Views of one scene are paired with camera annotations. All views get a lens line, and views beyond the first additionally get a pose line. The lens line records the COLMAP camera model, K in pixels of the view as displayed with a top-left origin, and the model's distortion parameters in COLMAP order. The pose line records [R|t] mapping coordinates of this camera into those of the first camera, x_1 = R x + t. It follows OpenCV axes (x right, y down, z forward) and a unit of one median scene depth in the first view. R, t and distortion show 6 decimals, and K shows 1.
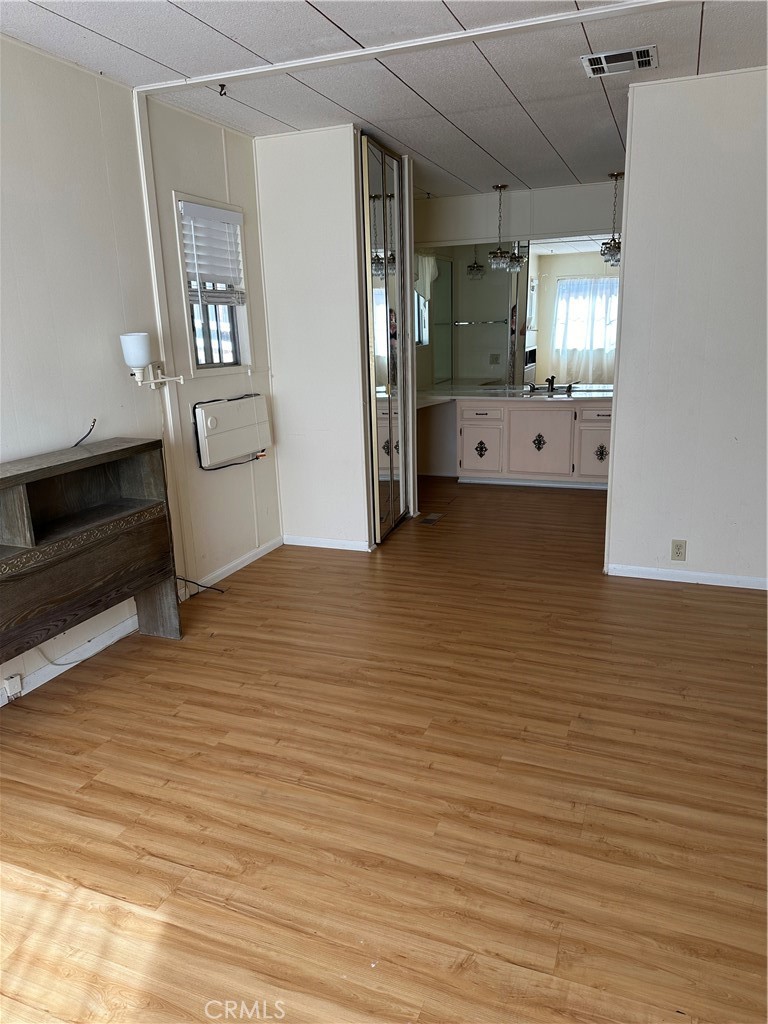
lens RADIAL K [[718.7, 0, 382.5], [0, 718.7, 513.3], [0, 0, 1]] dist [0.118779, -0.141625]
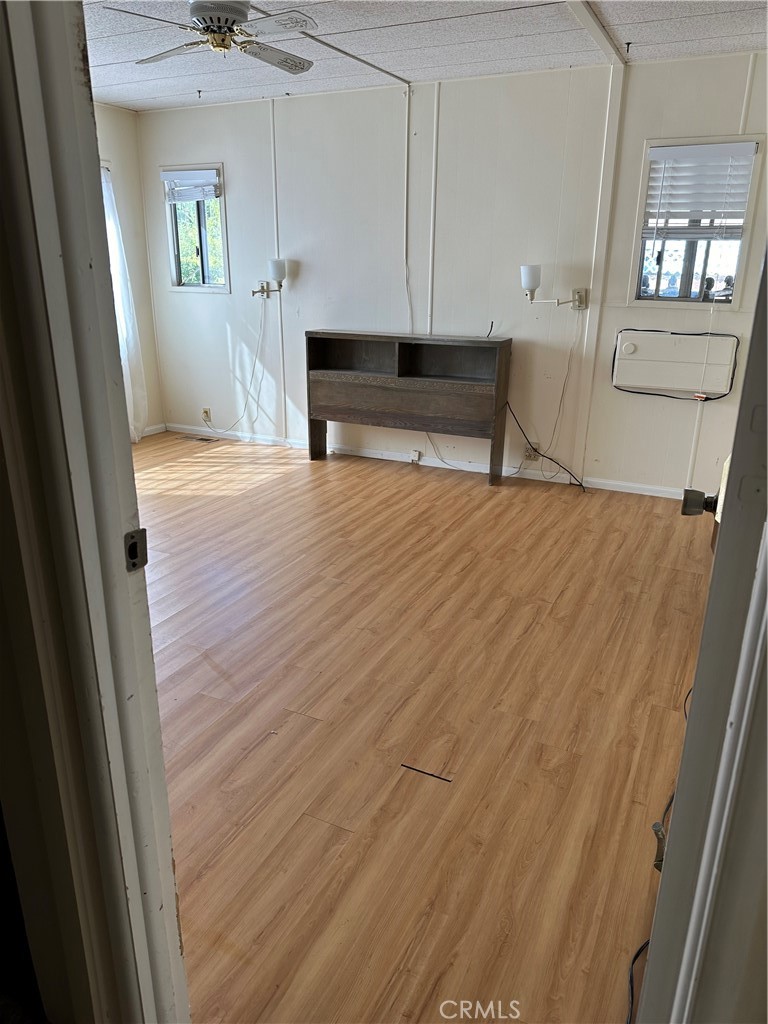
lens RADIAL K [[718.7, 0, 382.5], [0, 718.7, 513.3], [0, 0, 1]] dist [0.118779, -0.141625]
pose [[-0.084994, 0.351310, -0.932393, 1.250926], [-0.265056, 0.894089, 0.361040, -0.271484], [0.960480, 0.277822, 0.017124, 0.906153]]
